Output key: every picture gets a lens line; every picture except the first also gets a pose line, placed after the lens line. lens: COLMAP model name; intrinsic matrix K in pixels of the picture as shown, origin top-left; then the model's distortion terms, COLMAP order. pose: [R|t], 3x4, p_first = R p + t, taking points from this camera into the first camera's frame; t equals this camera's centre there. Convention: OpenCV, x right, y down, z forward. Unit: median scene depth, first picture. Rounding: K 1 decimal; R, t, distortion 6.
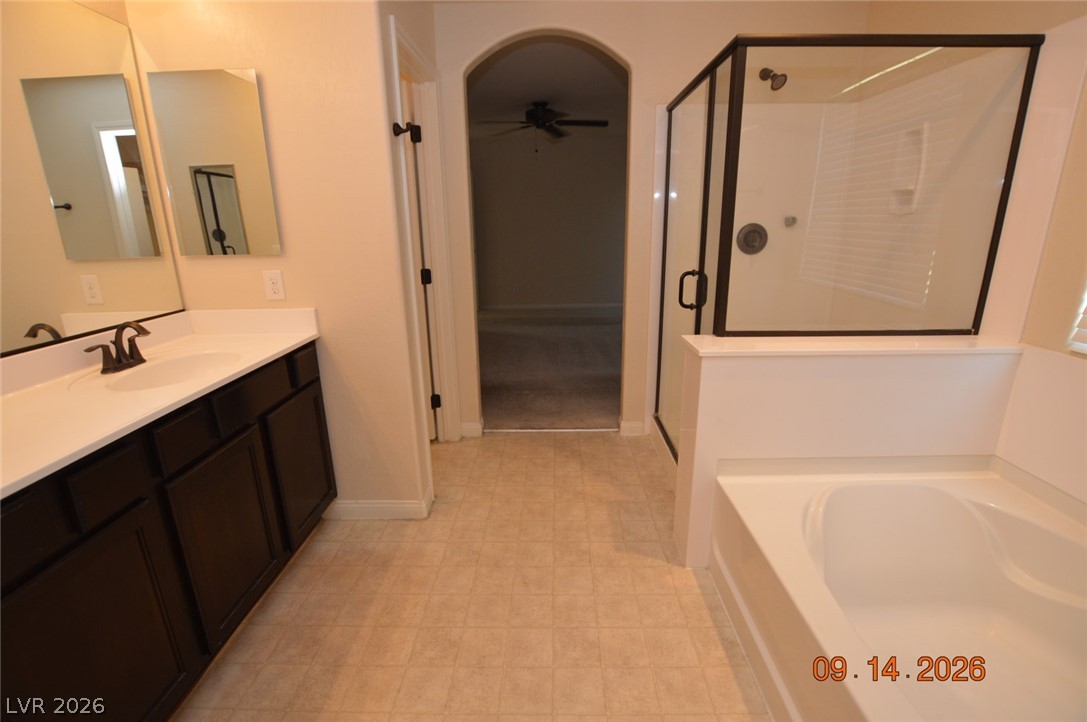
lens RADIAL K [[489.4, 0, 545.8], [0, 489.4, 354.0], [0, 0, 1]] dist [-0.015957, -0.000210]
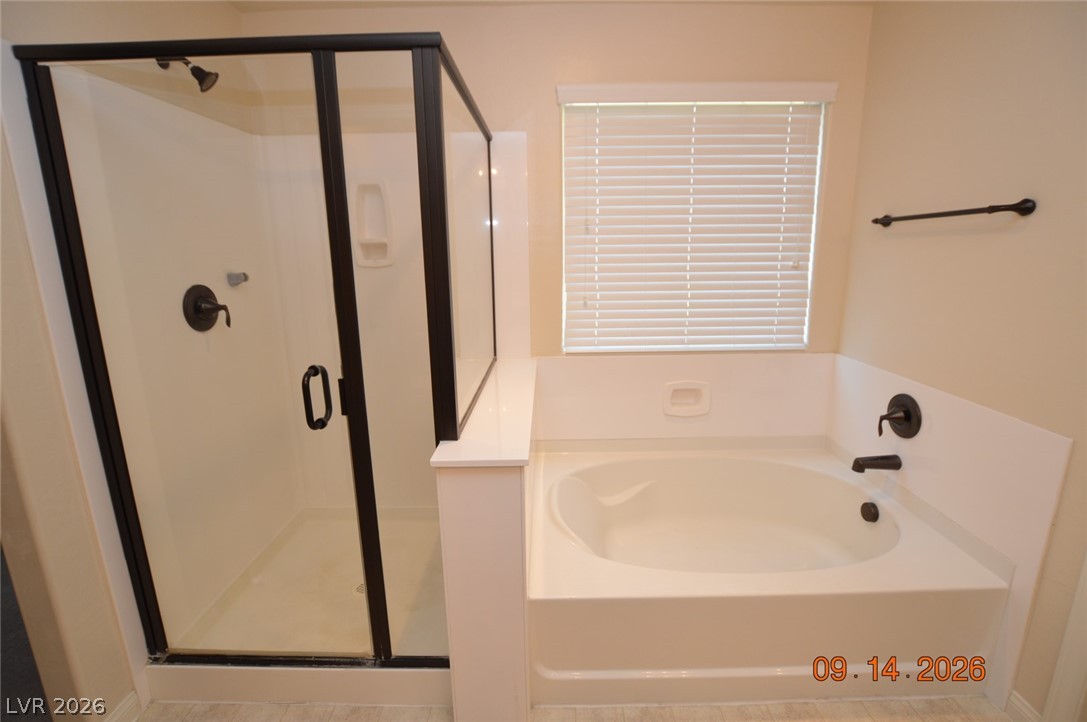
lens RADIAL K [[489.4, 0, 542.9], [0, 489.4, 357.0], [0, 0, 1]] dist [-0.015957, -0.000210]
pose [[-0.008977, -0.210778, 0.977493, -0.425013], [0.273478, 0.939746, 0.205150, -0.335994], [-0.961836, 0.269165, 0.049207, 0.997086]]
